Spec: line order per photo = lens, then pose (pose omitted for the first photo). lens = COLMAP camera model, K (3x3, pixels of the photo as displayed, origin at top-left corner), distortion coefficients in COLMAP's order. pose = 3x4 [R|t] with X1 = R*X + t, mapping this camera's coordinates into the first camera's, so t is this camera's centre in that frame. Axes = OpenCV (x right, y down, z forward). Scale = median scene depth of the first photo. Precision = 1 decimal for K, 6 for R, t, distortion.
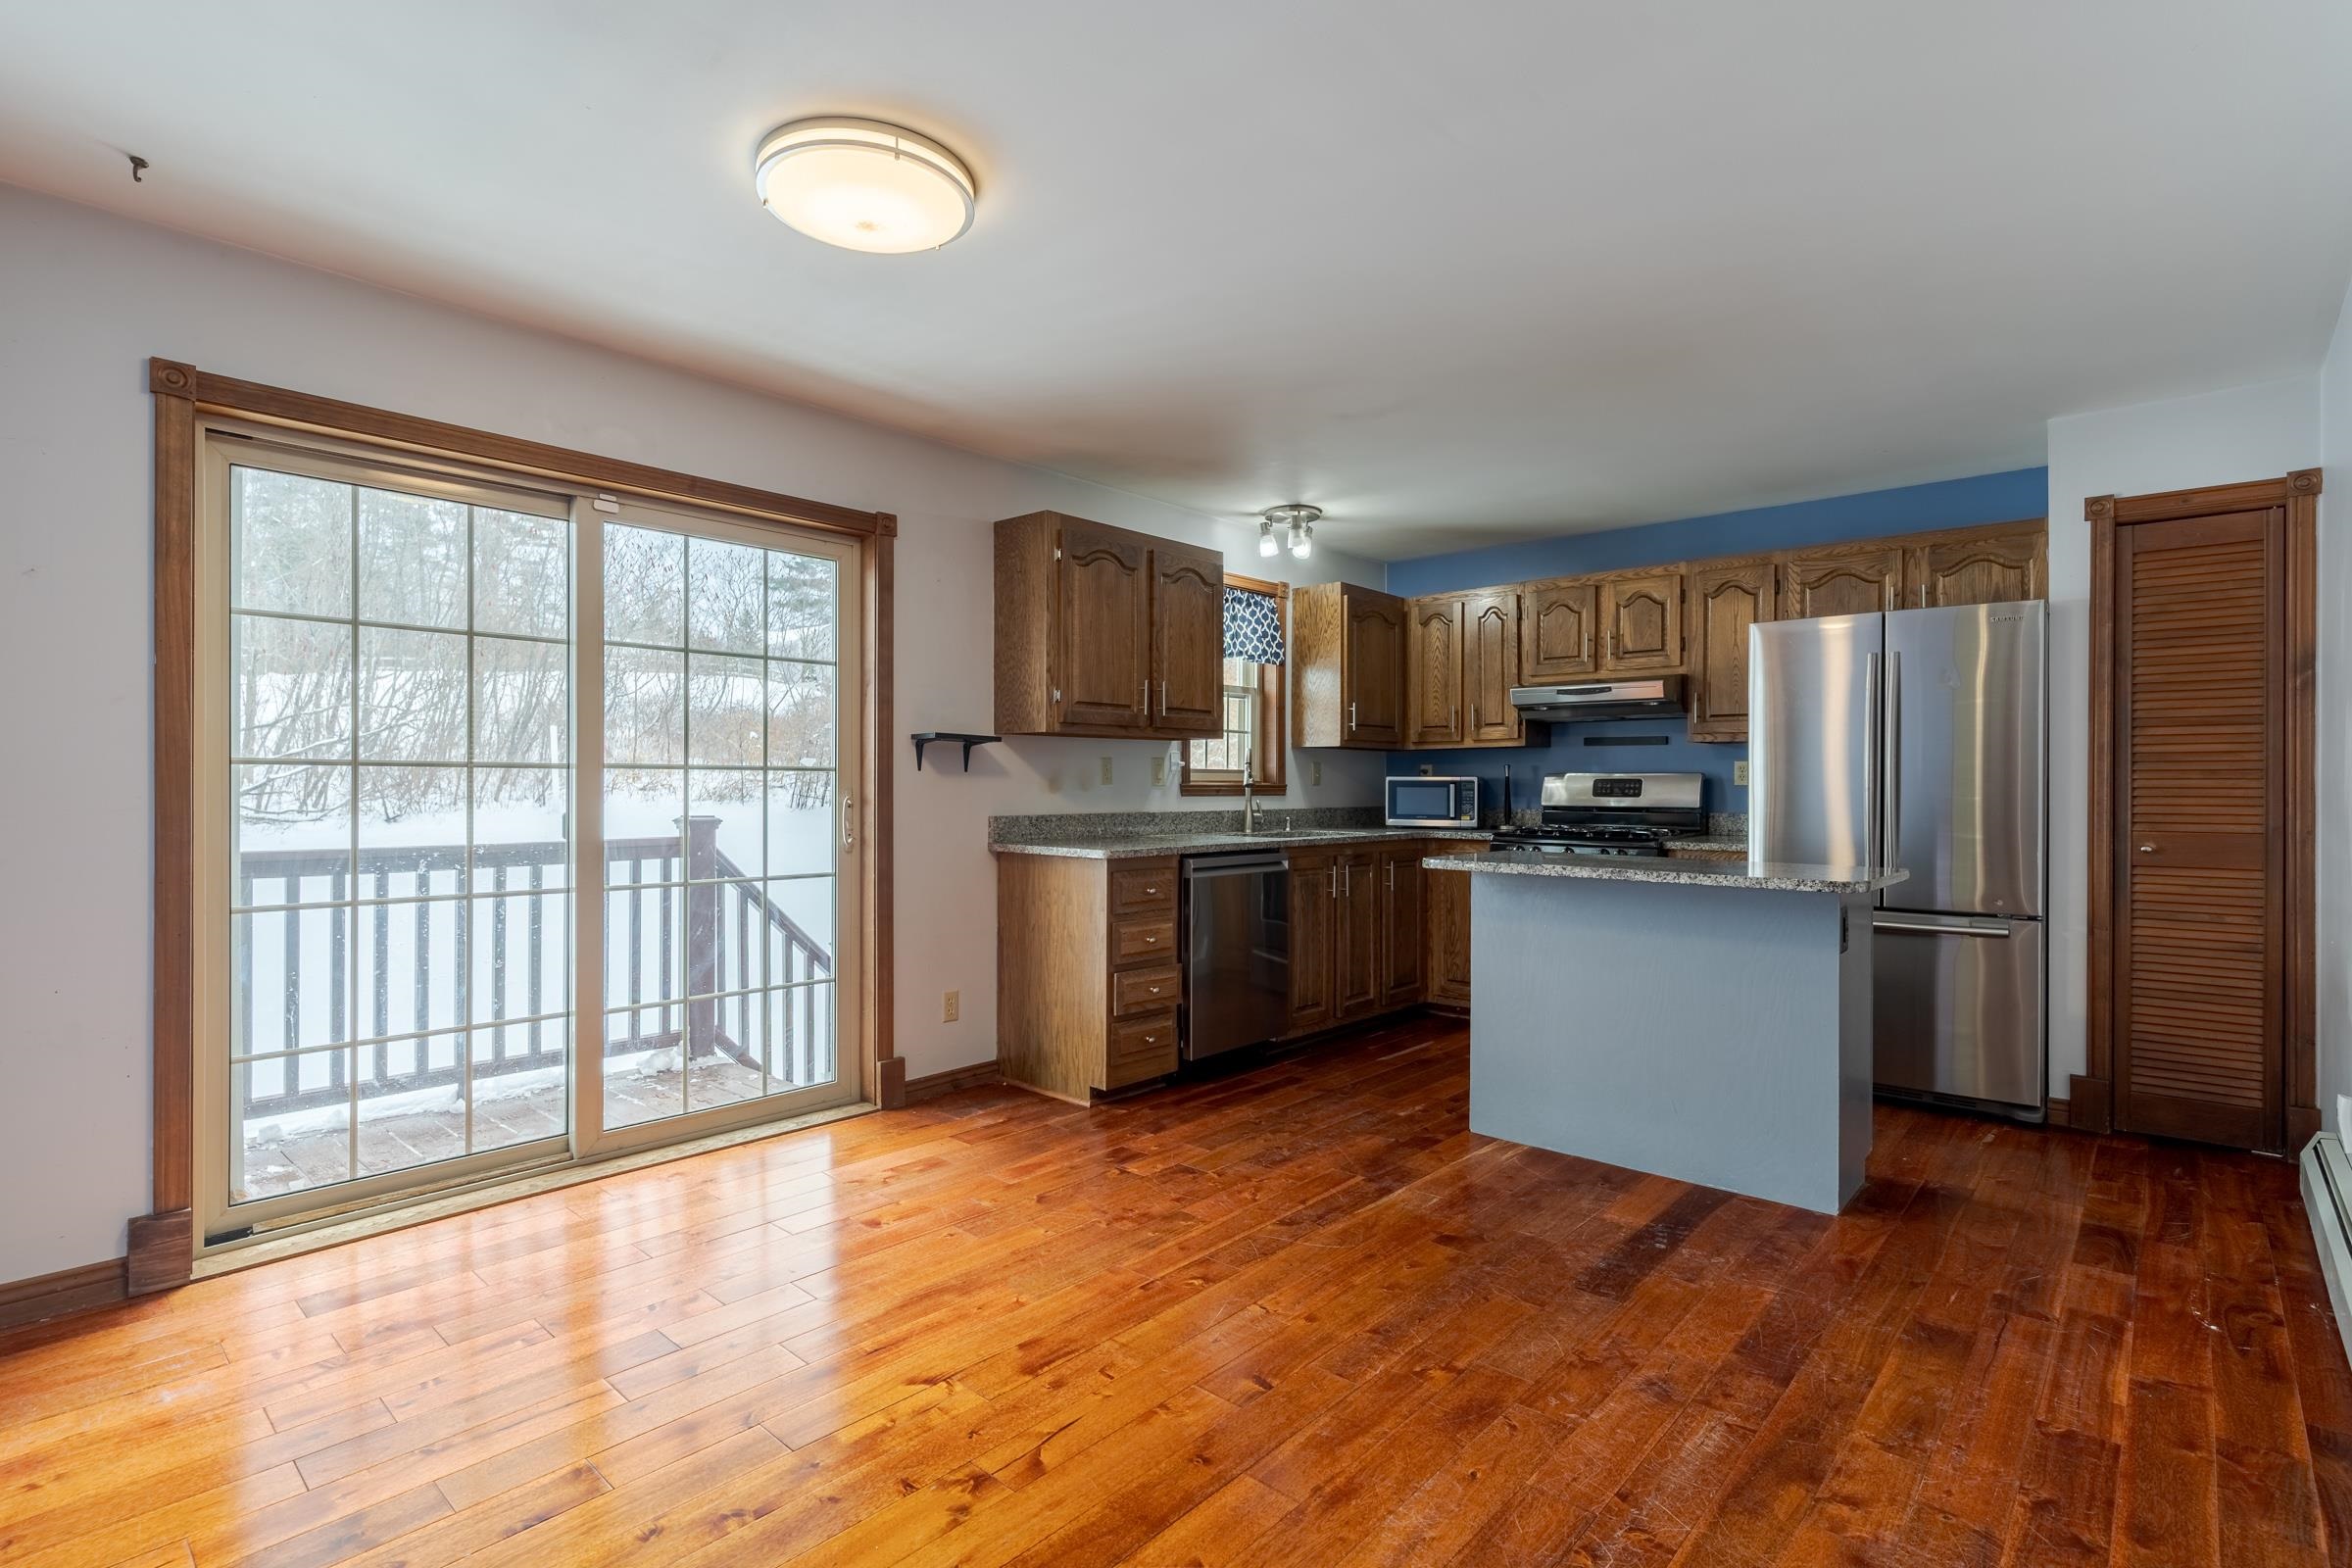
lens RADIAL K [[1119.9, 0, 1172.8], [0, 1119.9, 781.8], [0, 0, 1]] dist [0.000943, -0.001110]
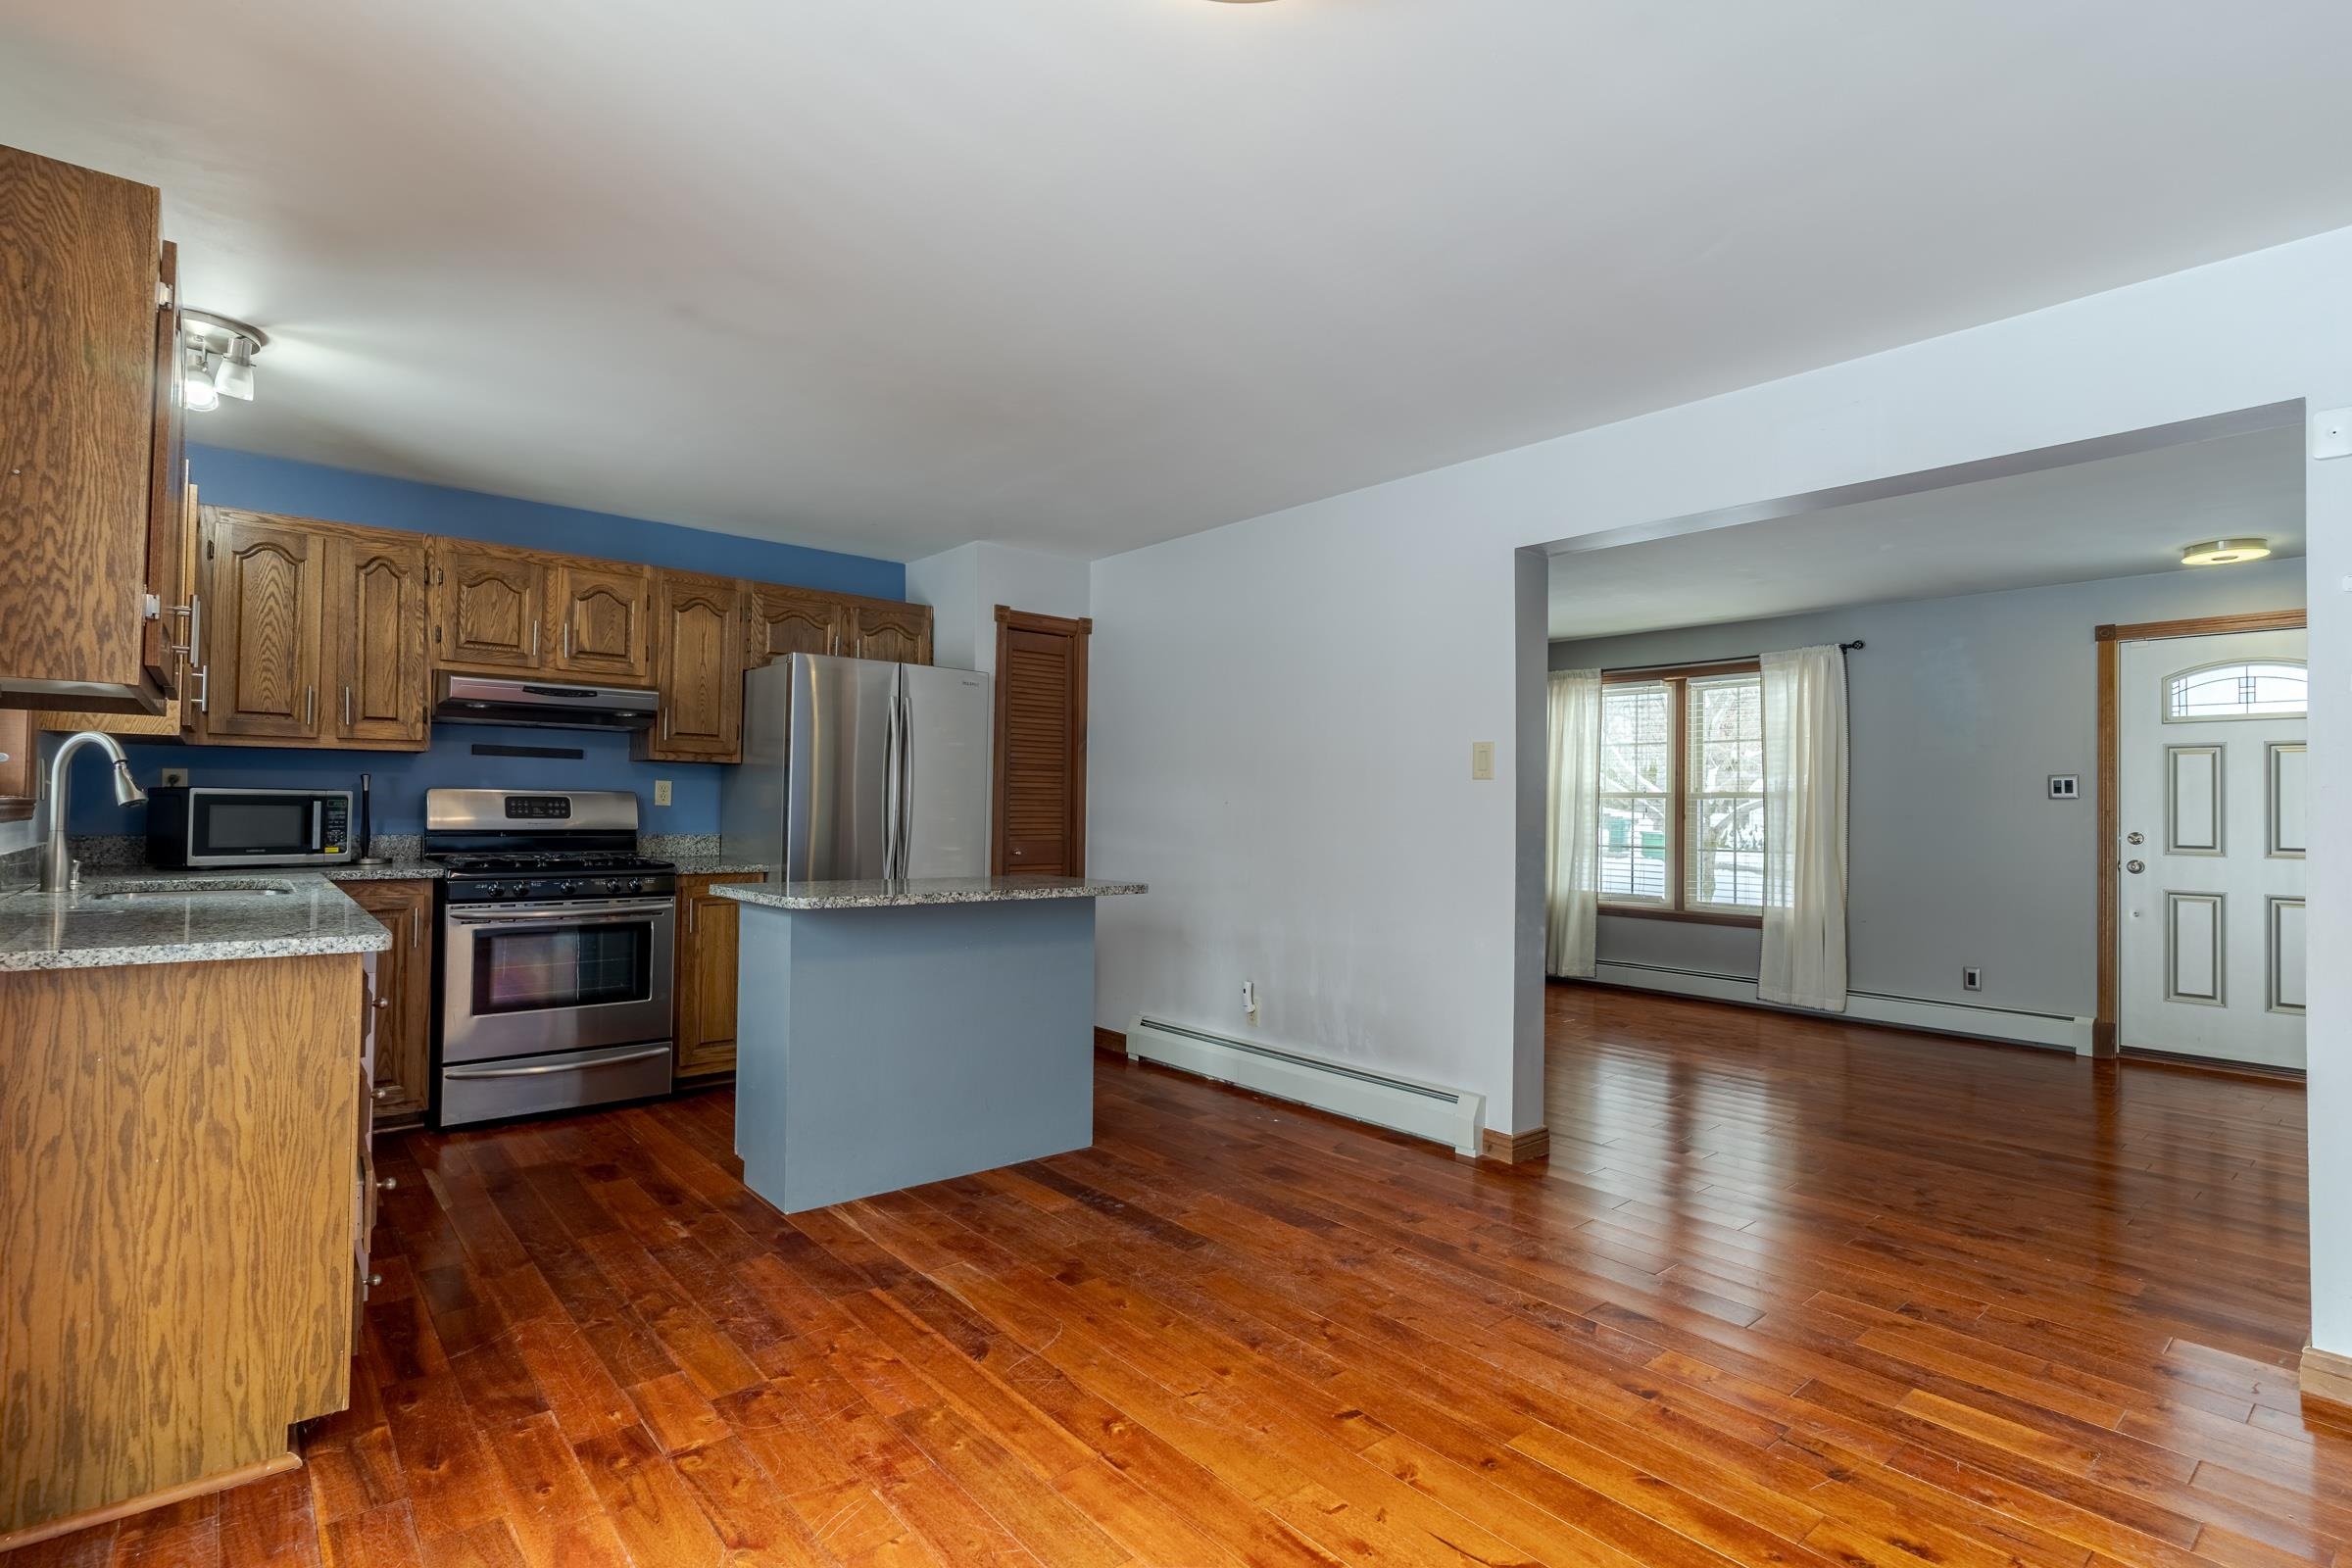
lens RADIAL K [[1119.9, 0, 1178.2], [0, 1119.9, 792.0], [0, 0, 1]] dist [0.000943, -0.001110]
pose [[0.133214, 0.015480, 0.990966, -0.582363], [-0.014915, 0.999796, -0.013613, -0.003113], [-0.990975, -0.012967, 0.133418, 0.633013]]
